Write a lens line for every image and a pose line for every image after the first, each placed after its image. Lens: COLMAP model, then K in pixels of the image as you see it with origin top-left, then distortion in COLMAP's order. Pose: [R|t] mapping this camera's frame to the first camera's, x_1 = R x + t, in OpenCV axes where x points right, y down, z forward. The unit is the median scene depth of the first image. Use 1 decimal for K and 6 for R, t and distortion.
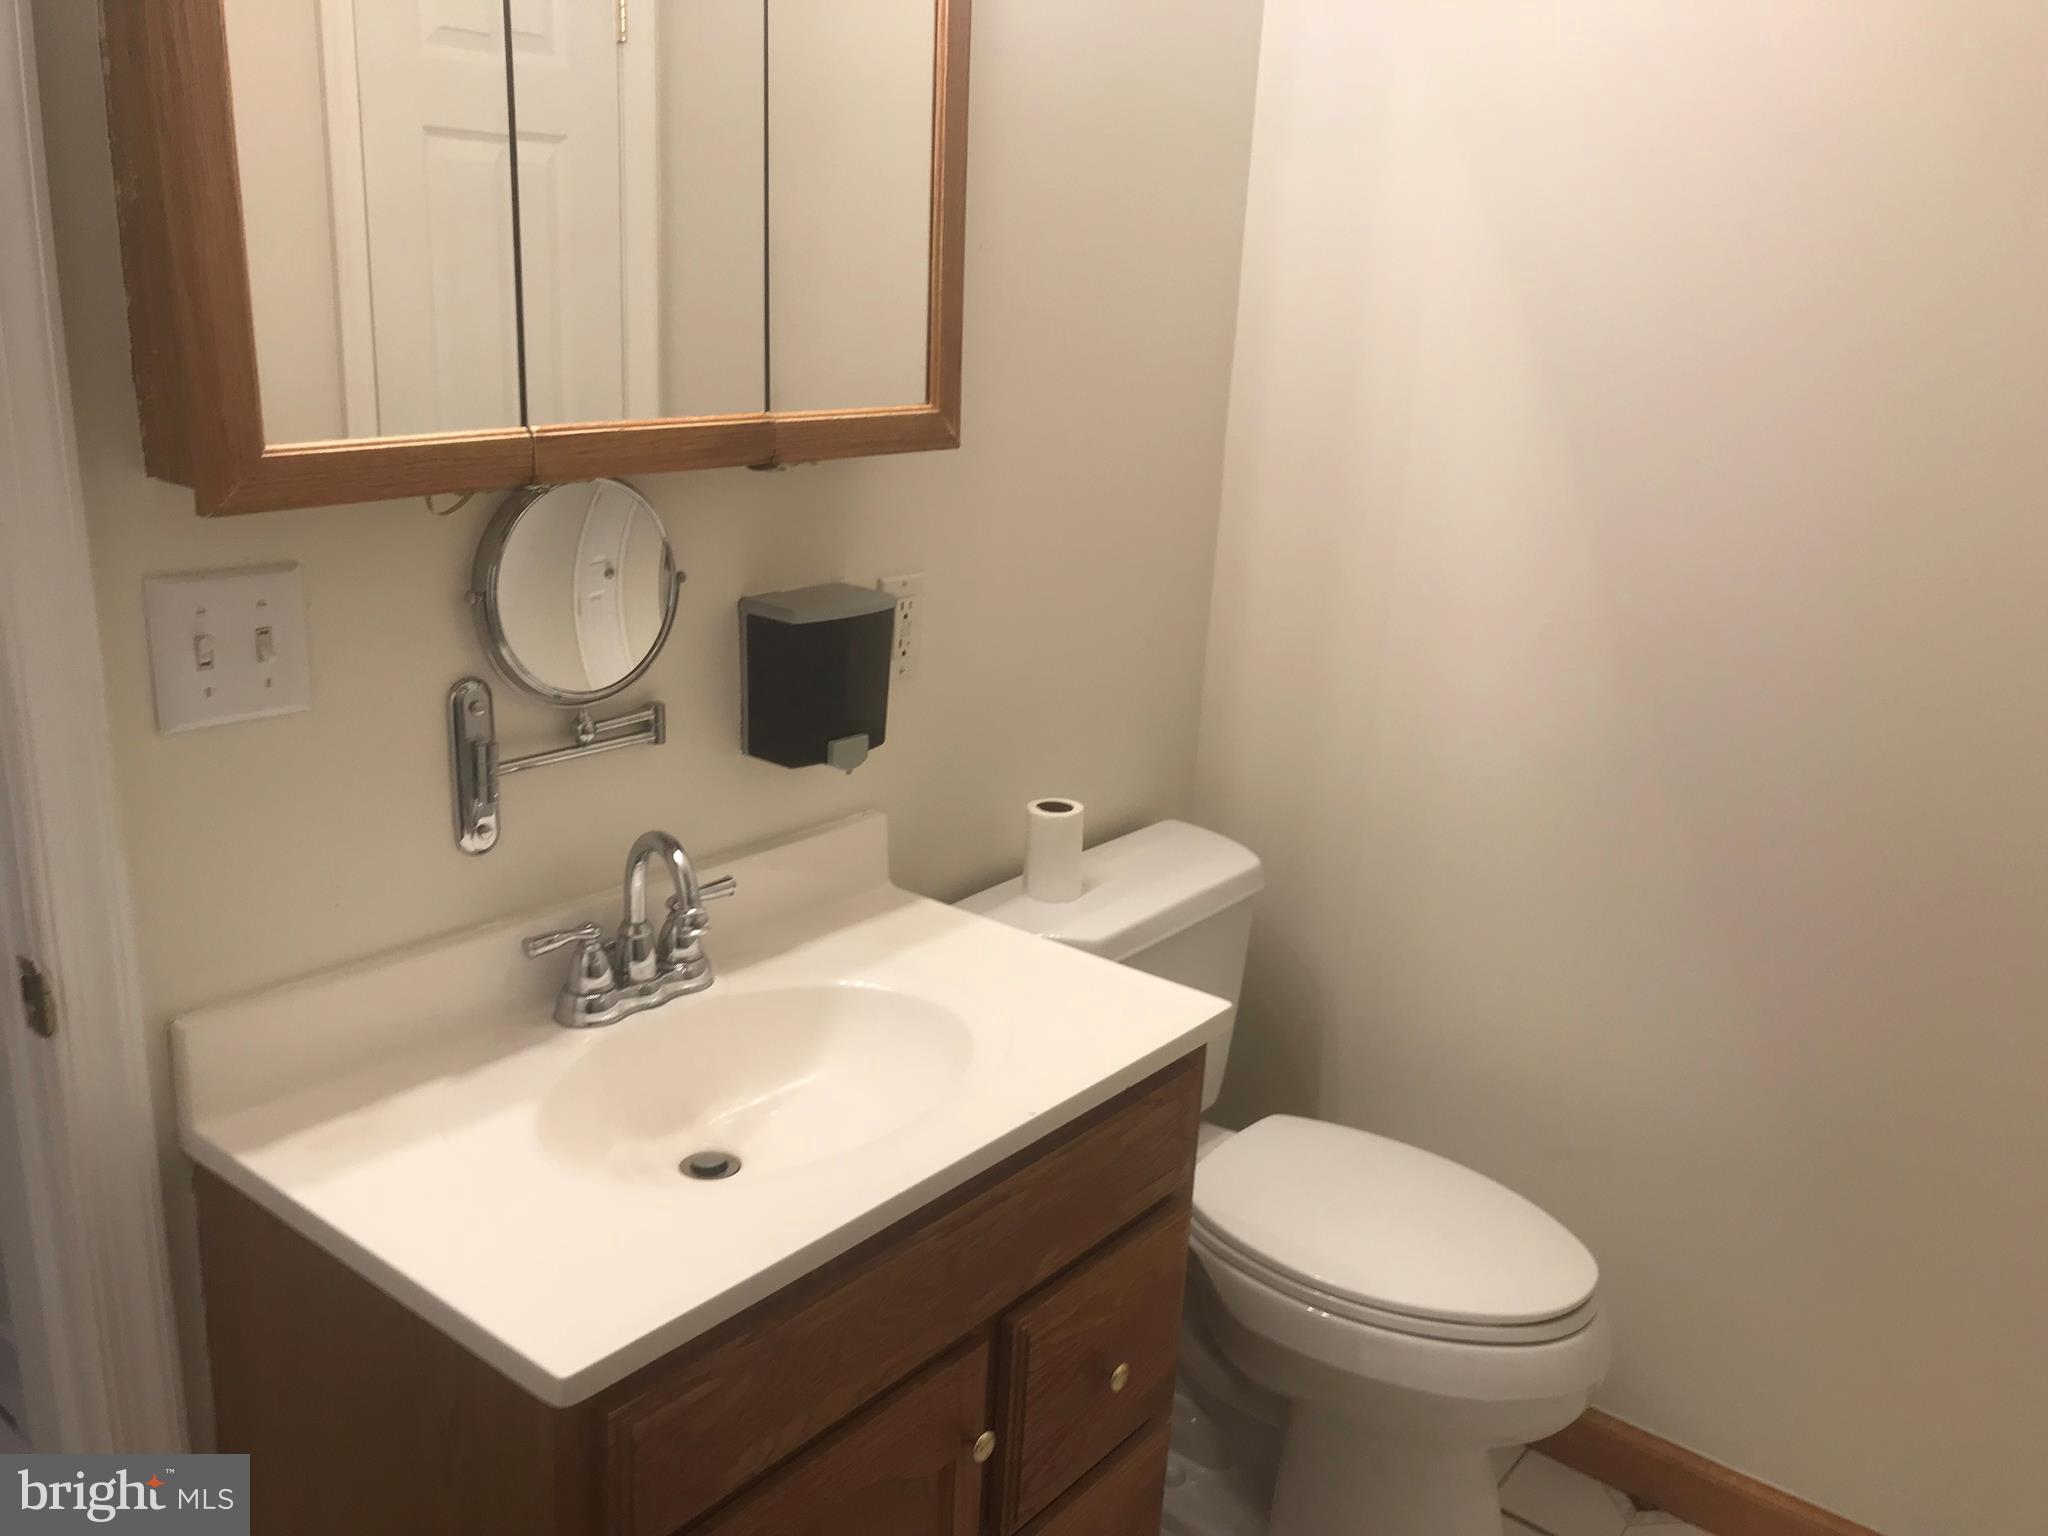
lens RADIAL K [[1660.4, 0, 1025.8], [0, 1660.4, 743.9], [0, 0, 1]] dist [0.043328, -0.069276]
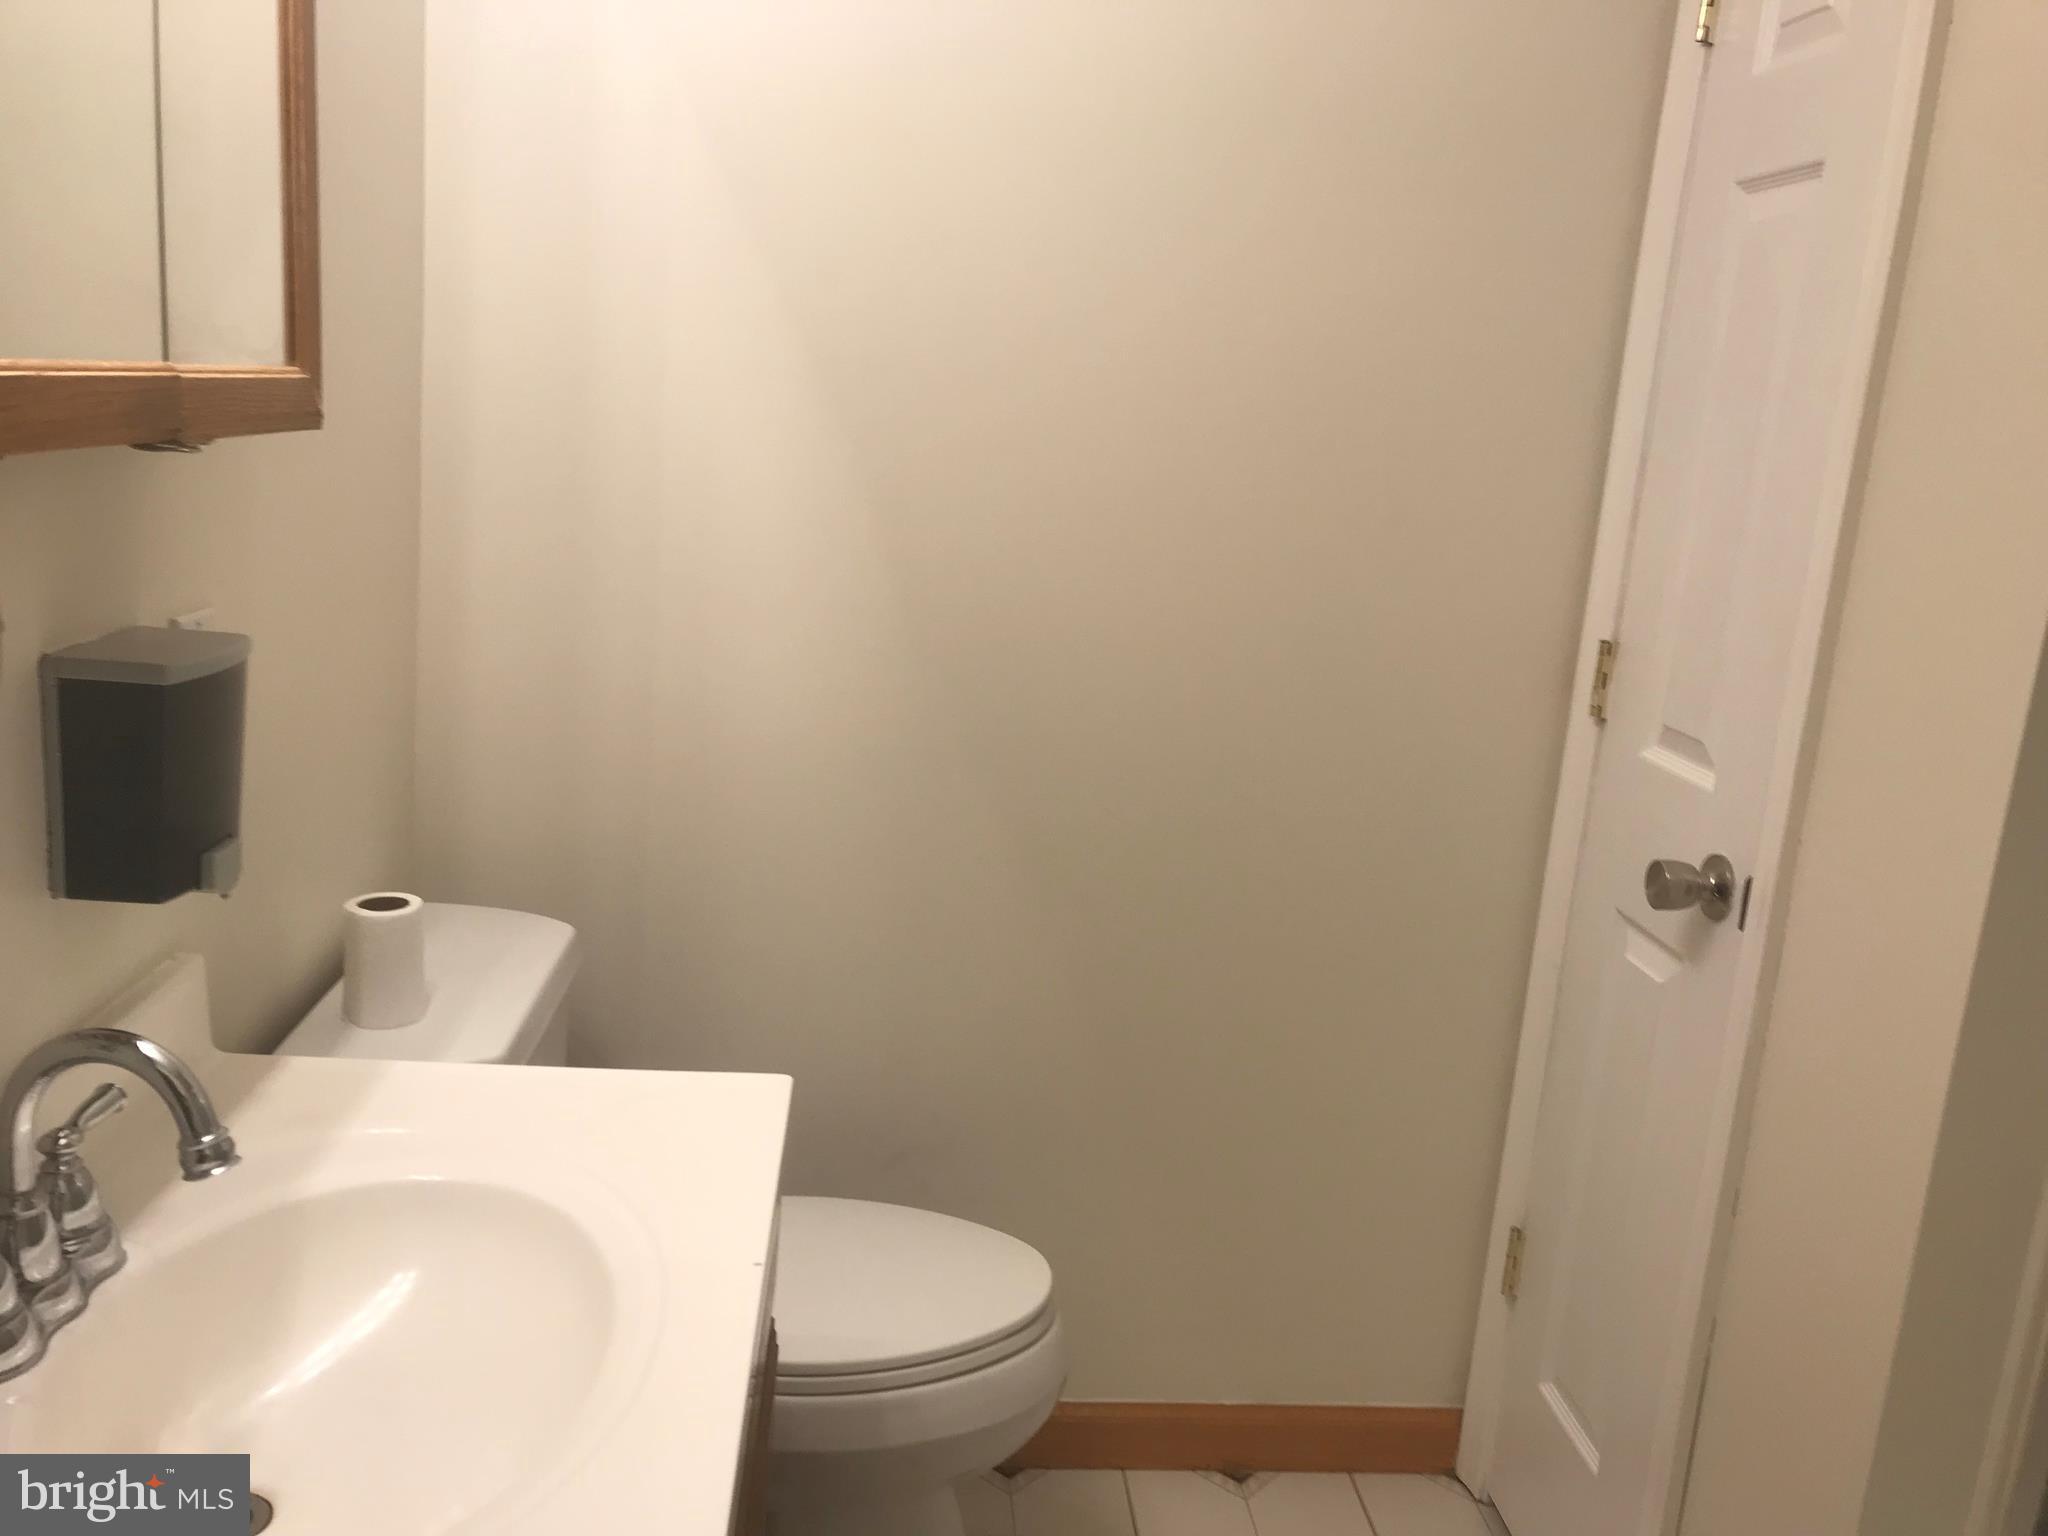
lens RADIAL K [[1660.4, 0, 1025.8], [0, 1660.4, 743.9], [0, 0, 1]] dist [0.043328, -0.069276]
pose [[0.726122, -0.123376, 0.676407, -0.328299], [0.138429, 0.989857, 0.031946, -0.021648], [-0.673487, 0.070438, 0.735835, 0.263593]]
